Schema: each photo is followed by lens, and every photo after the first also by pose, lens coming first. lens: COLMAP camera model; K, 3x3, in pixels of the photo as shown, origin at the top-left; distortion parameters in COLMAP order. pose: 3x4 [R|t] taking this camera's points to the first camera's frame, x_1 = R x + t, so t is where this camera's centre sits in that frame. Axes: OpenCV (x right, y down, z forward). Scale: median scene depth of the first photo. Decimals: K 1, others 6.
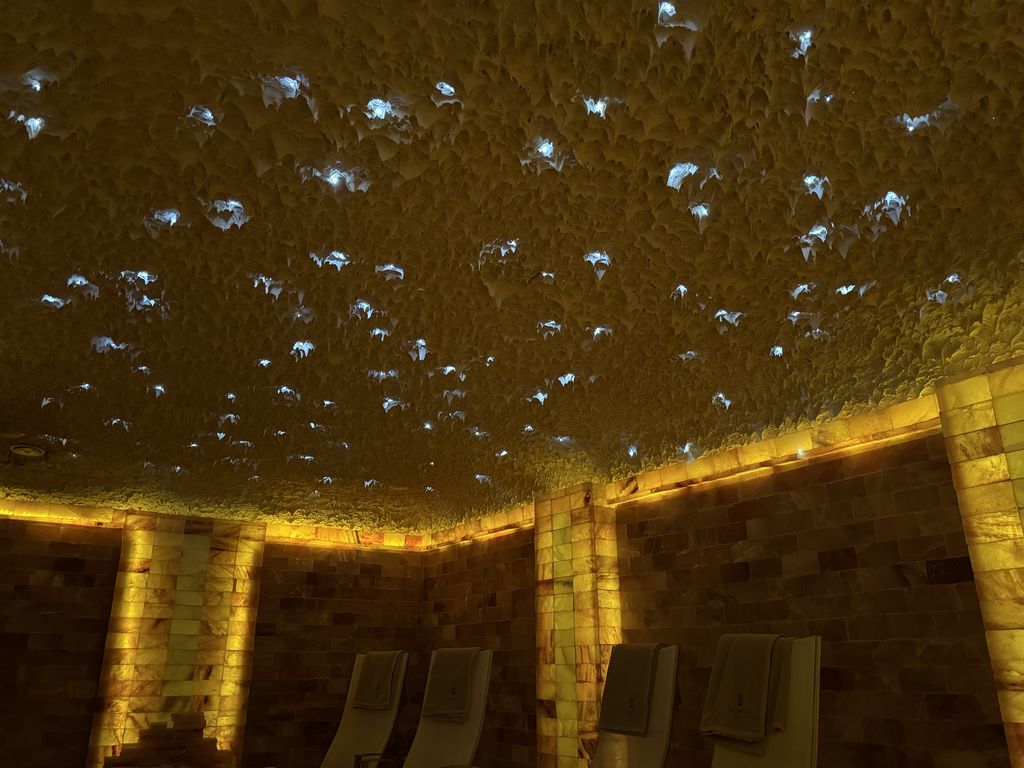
lens RADIAL K [[767.8, 0, 511.6], [0, 767.8, 383.6], [0, 0, 1]] dist [0.100552, -0.154630]
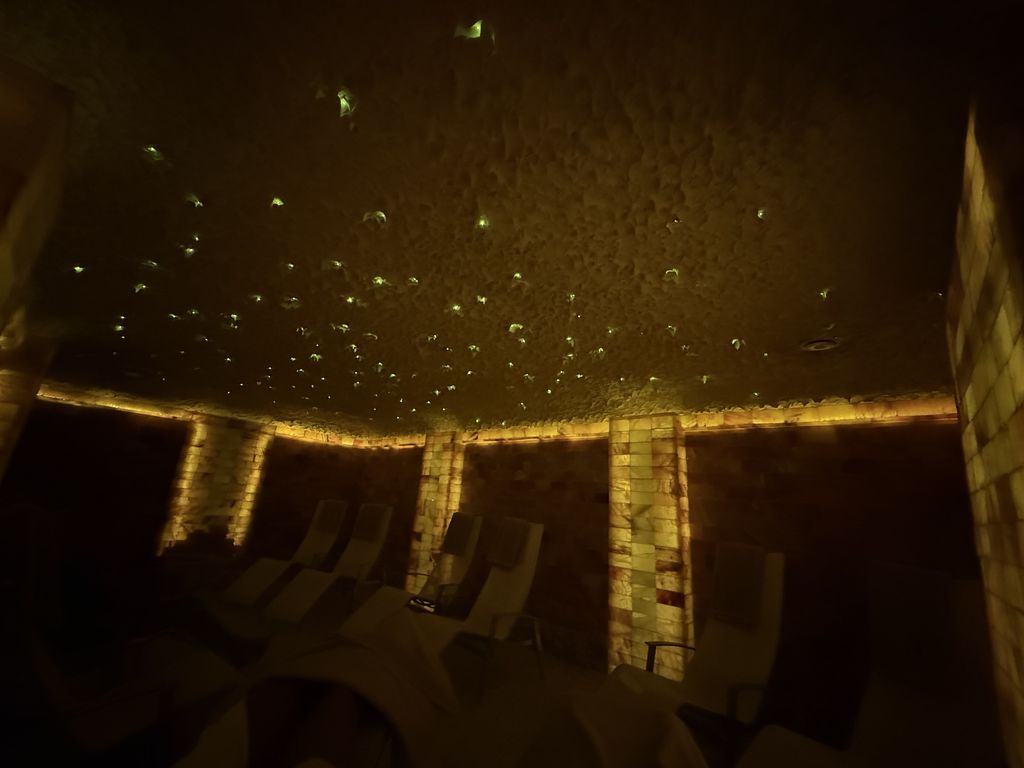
lens RADIAL K [[408.8, 0, 513.4], [0, 408.8, 382.5], [0, 0, 1]] dist [0.000456, 0.000223]
pose [[0.963003, 0.144005, 0.227787, -0.015107], [-0.159869, 0.985731, 0.052700, -0.084787], [-0.216948, -0.087167, 0.972284, -0.072398]]
